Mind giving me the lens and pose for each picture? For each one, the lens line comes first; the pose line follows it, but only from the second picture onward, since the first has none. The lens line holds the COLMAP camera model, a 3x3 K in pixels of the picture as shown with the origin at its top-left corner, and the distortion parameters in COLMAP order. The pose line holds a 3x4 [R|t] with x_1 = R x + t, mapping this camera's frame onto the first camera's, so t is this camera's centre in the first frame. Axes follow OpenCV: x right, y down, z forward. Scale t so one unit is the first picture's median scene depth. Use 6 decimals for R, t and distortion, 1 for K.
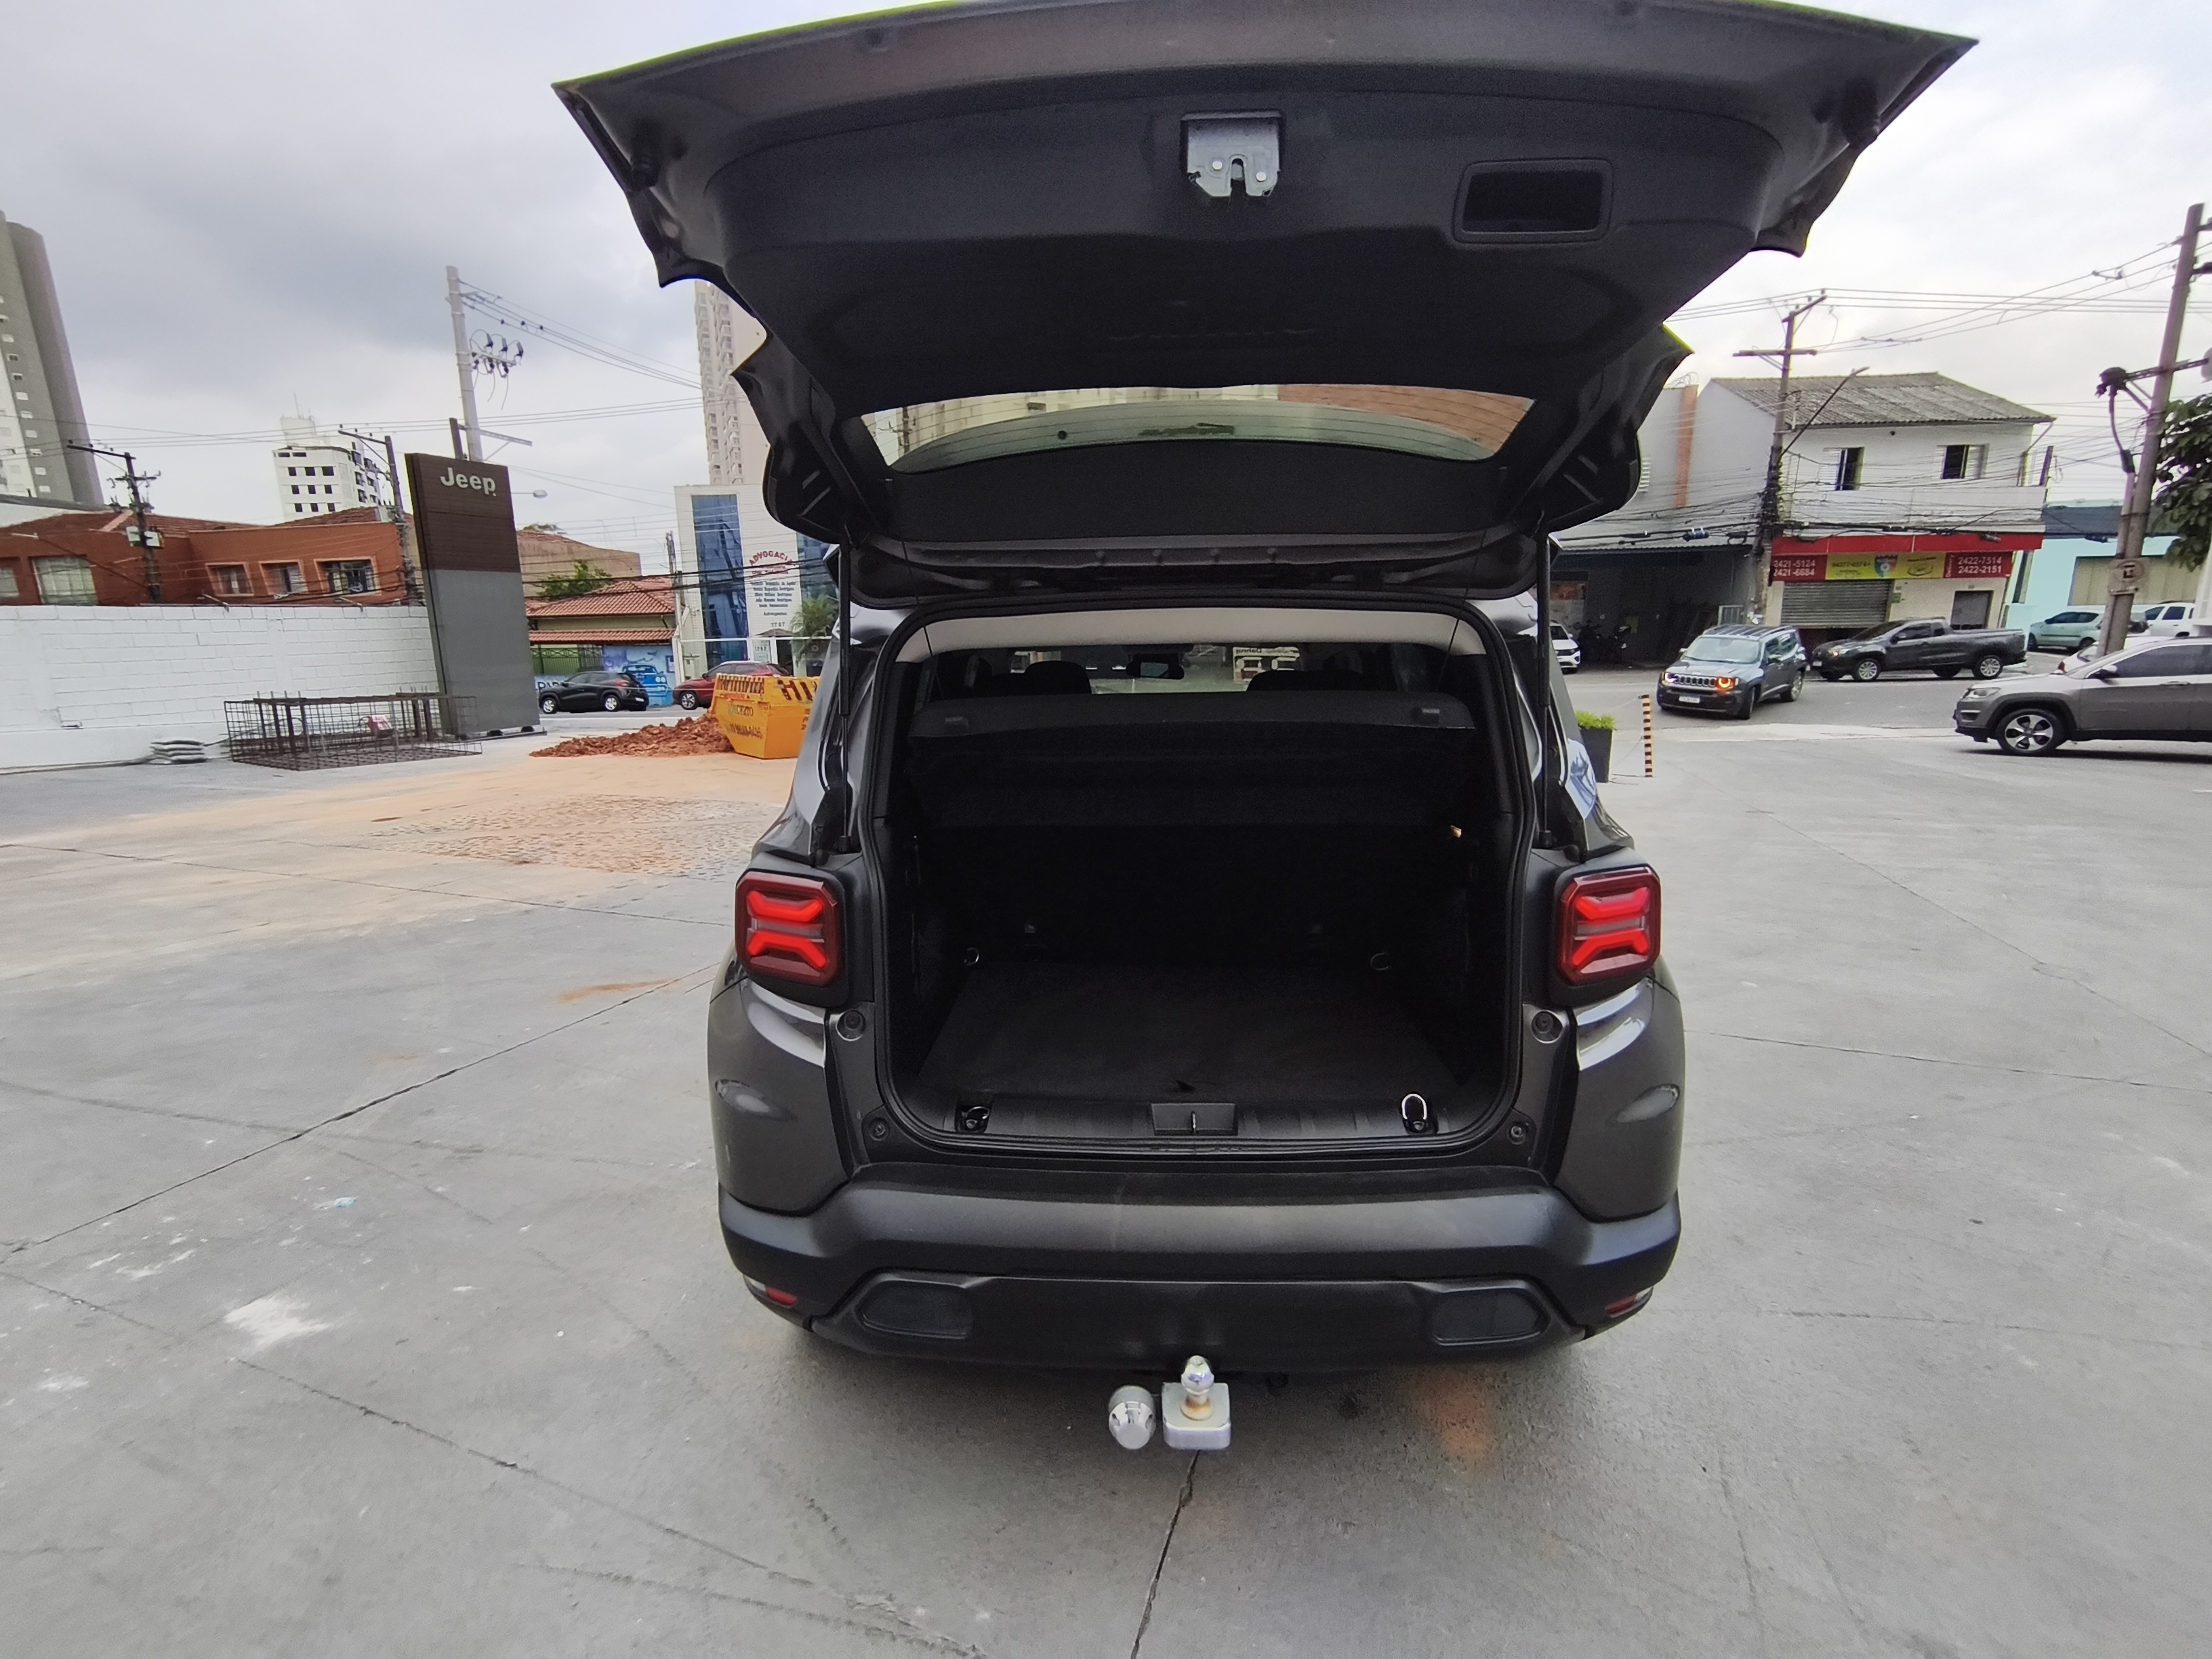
lens RADIAL K [[975.6, 0, 1100.0], [0, 975.6, 826.7], [0, 0, 1]] dist [0.001993, -0.001306]
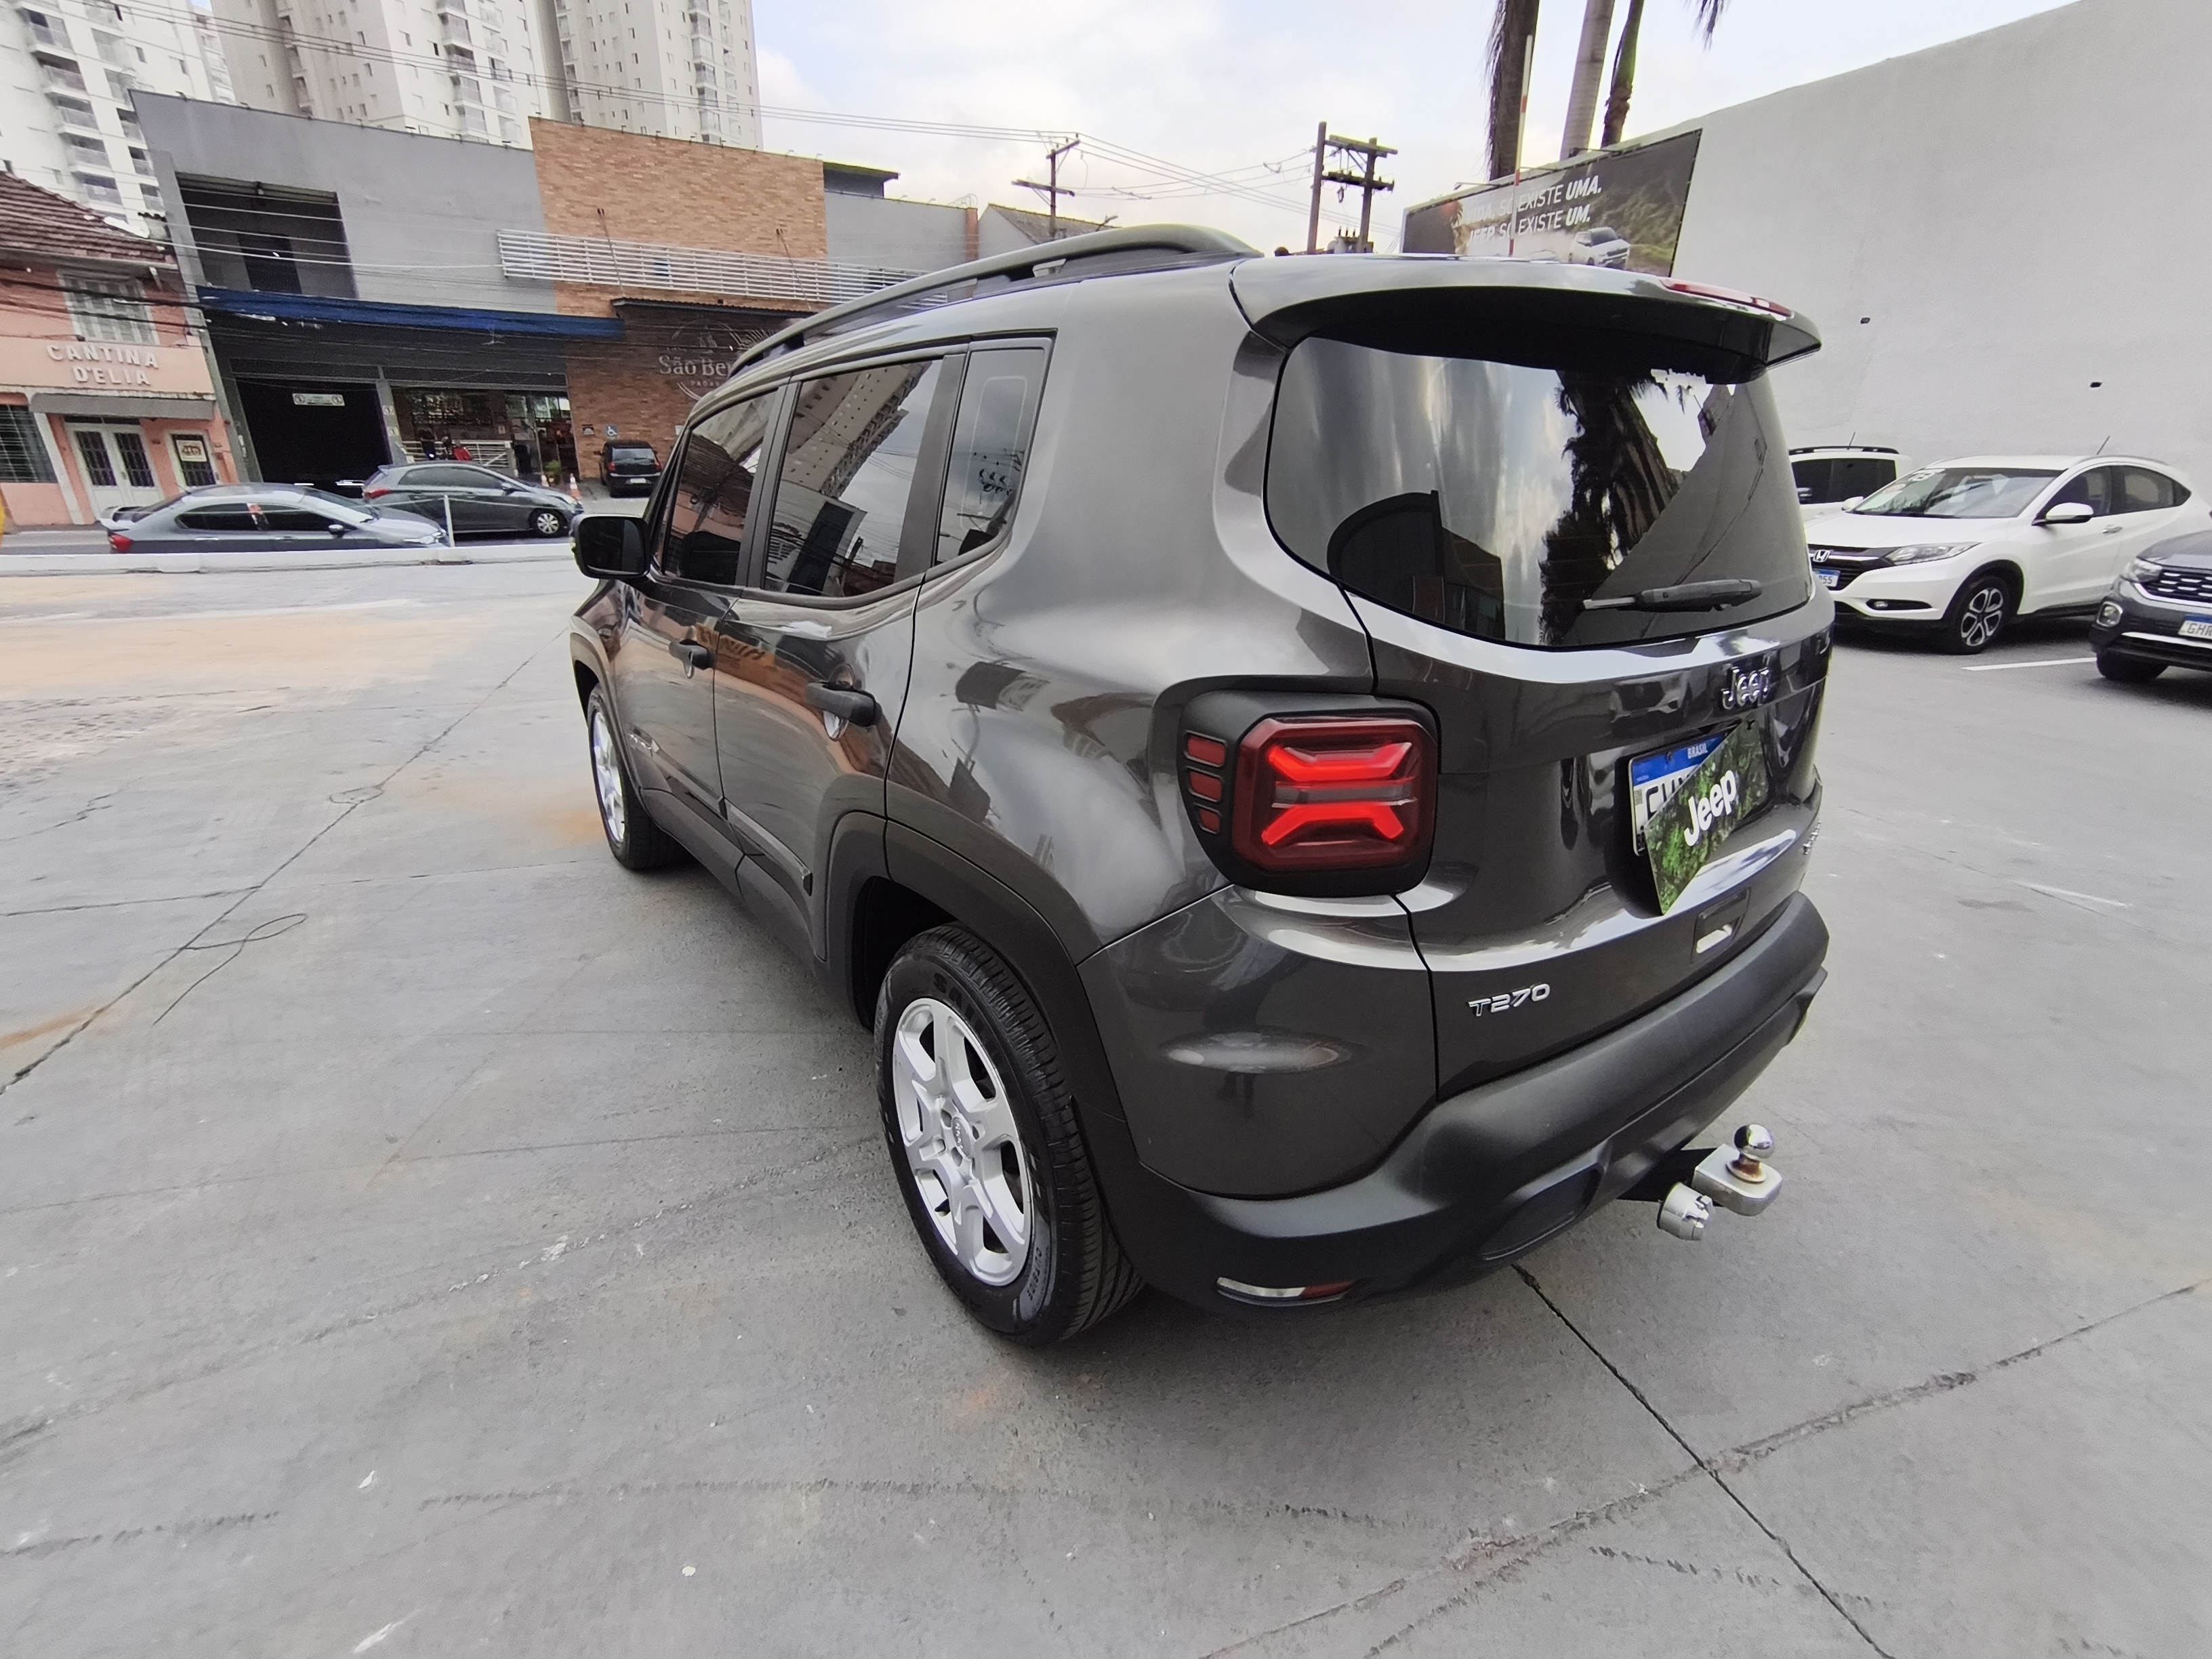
lens RADIAL K [[975.6, 0, 1105.3], [0, 975.6, 814.2], [0, 0, 1]] dist [0.001993, -0.001306]
pose [[0.780704, -0.195399, 0.593566, -0.493002], [0.097566, 0.976322, 0.193073, -0.015351], [-0.617237, -0.092821, 0.781283, 0.337896]]
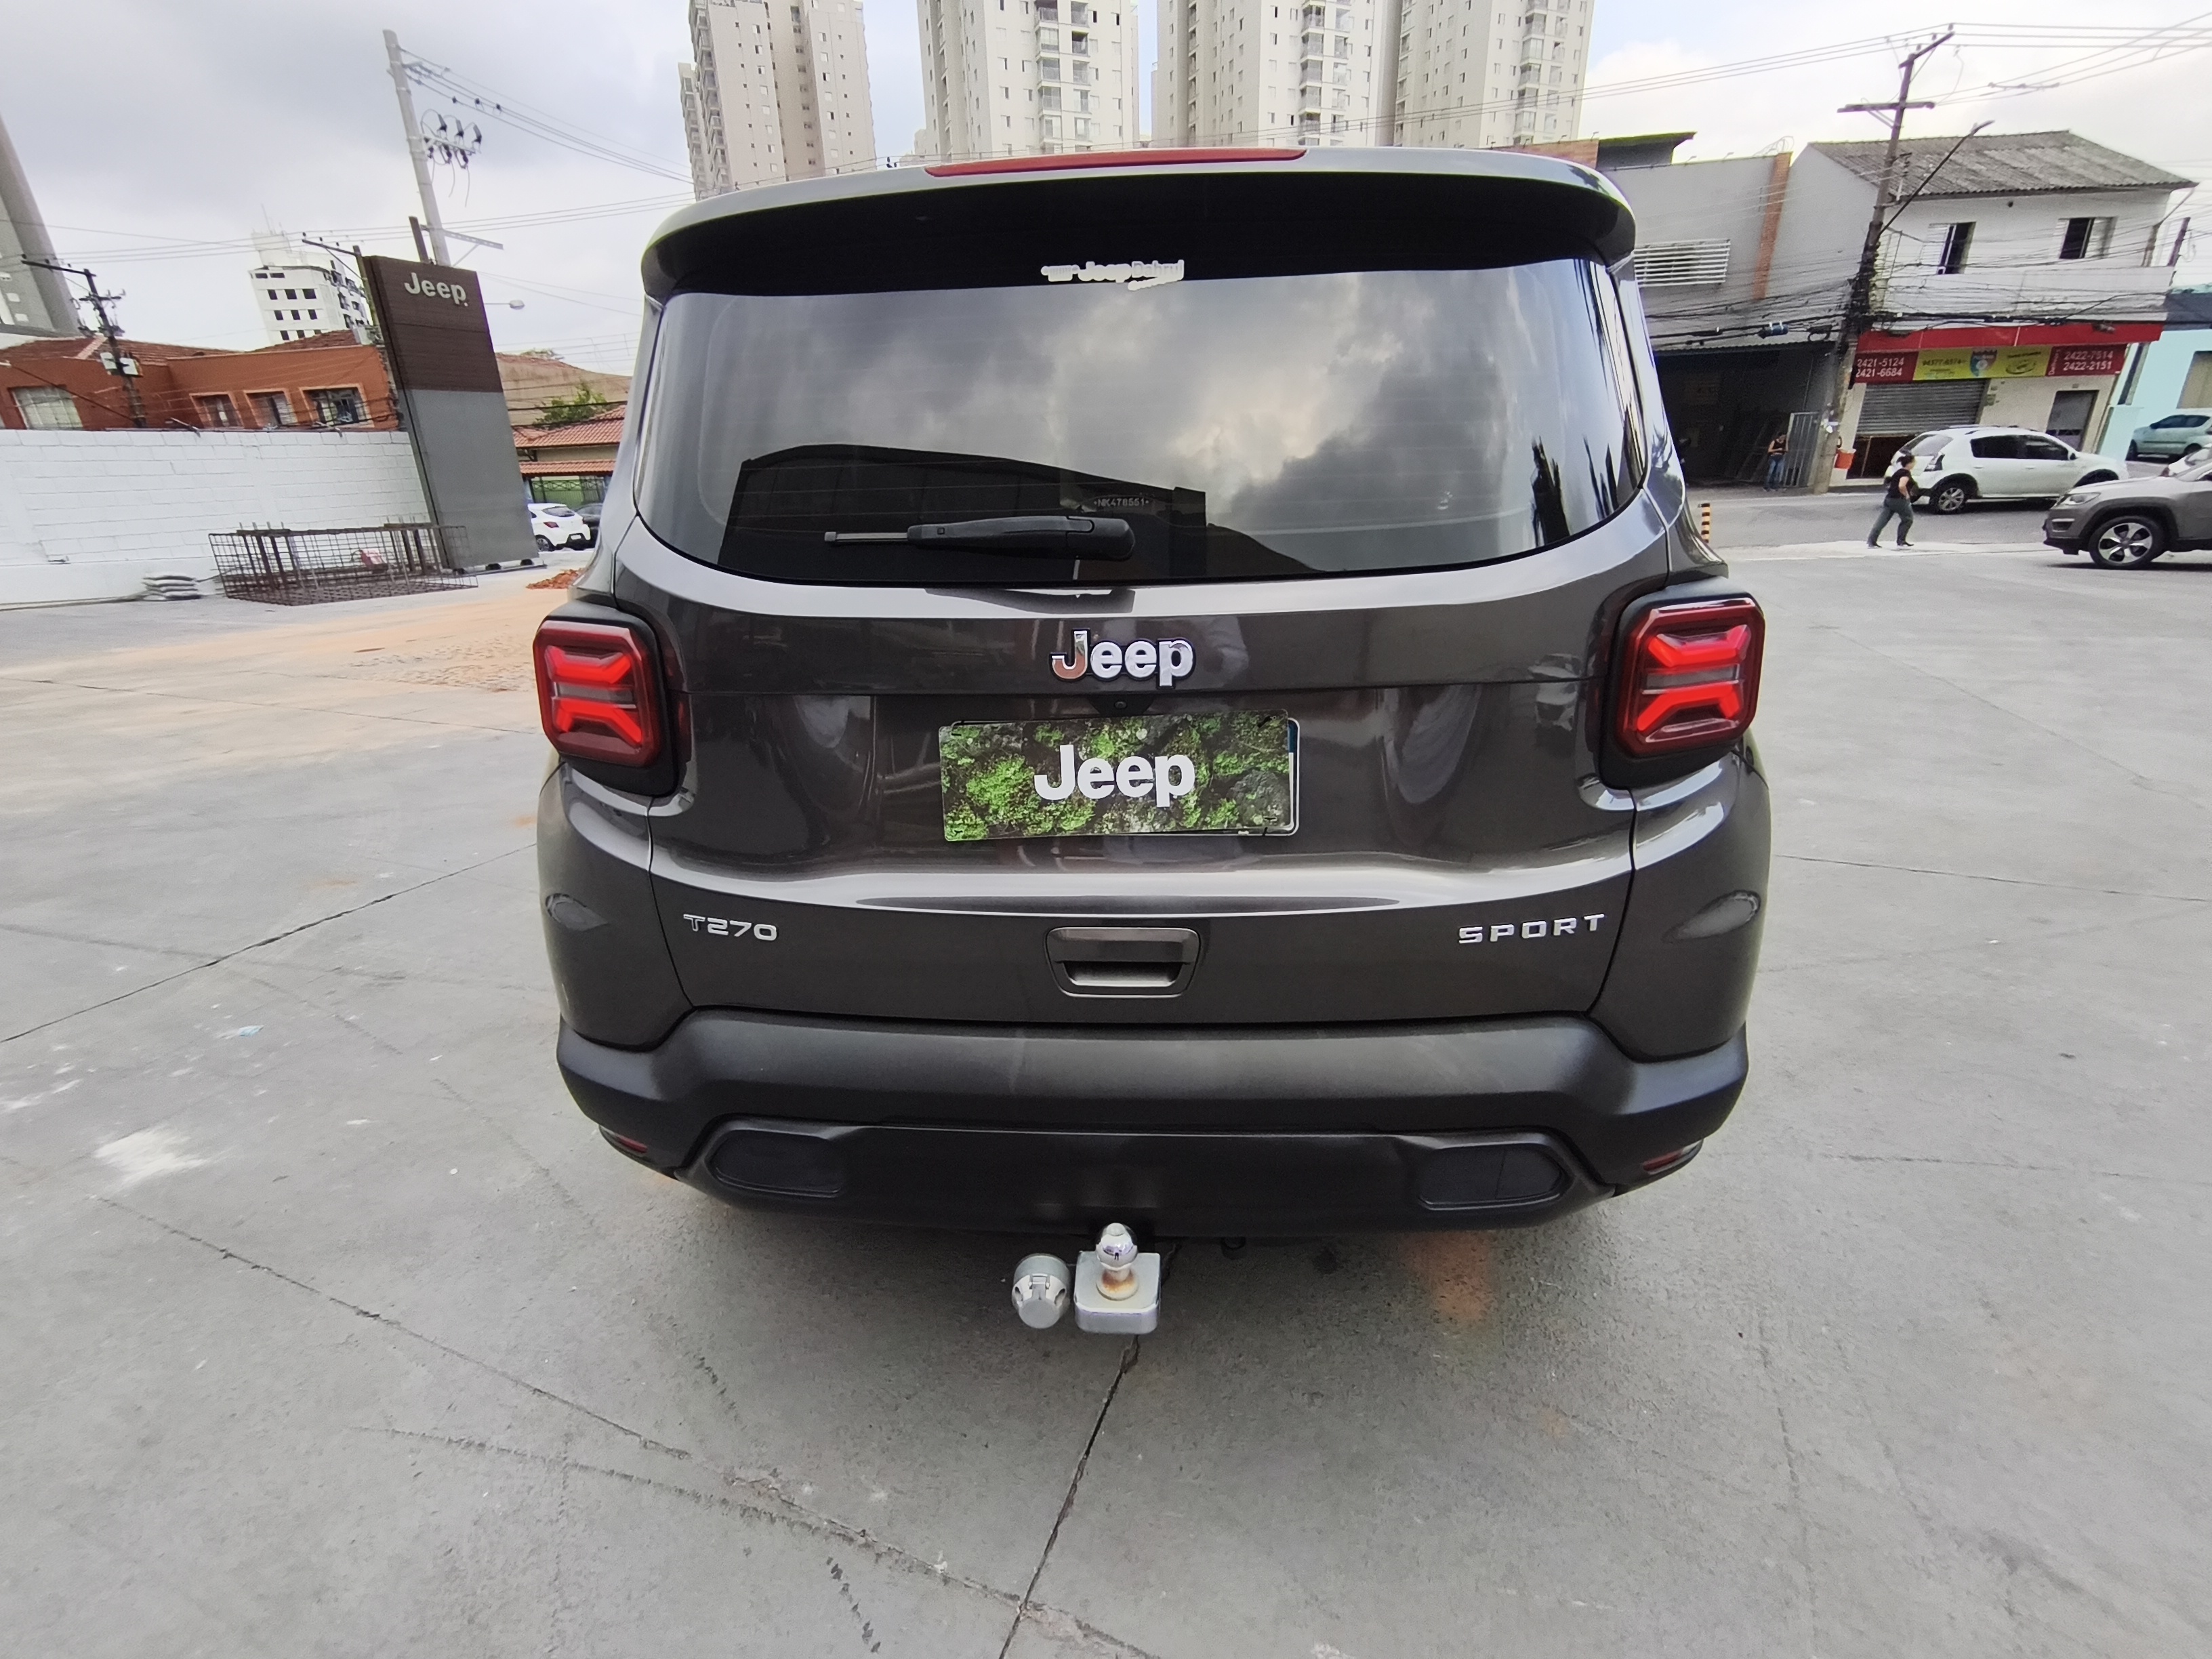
lens RADIAL K [[975.6, 0, 1096.6], [0, 975.6, 820.8], [0, 0, 1]] dist [0.001993, -0.001306]
pose [[0.999555, -0.004333, -0.029508, 0.056113], [0.008908, 0.987599, 0.156744, 0.050783], [0.028463, -0.156937, 0.987198, 0.142118]]
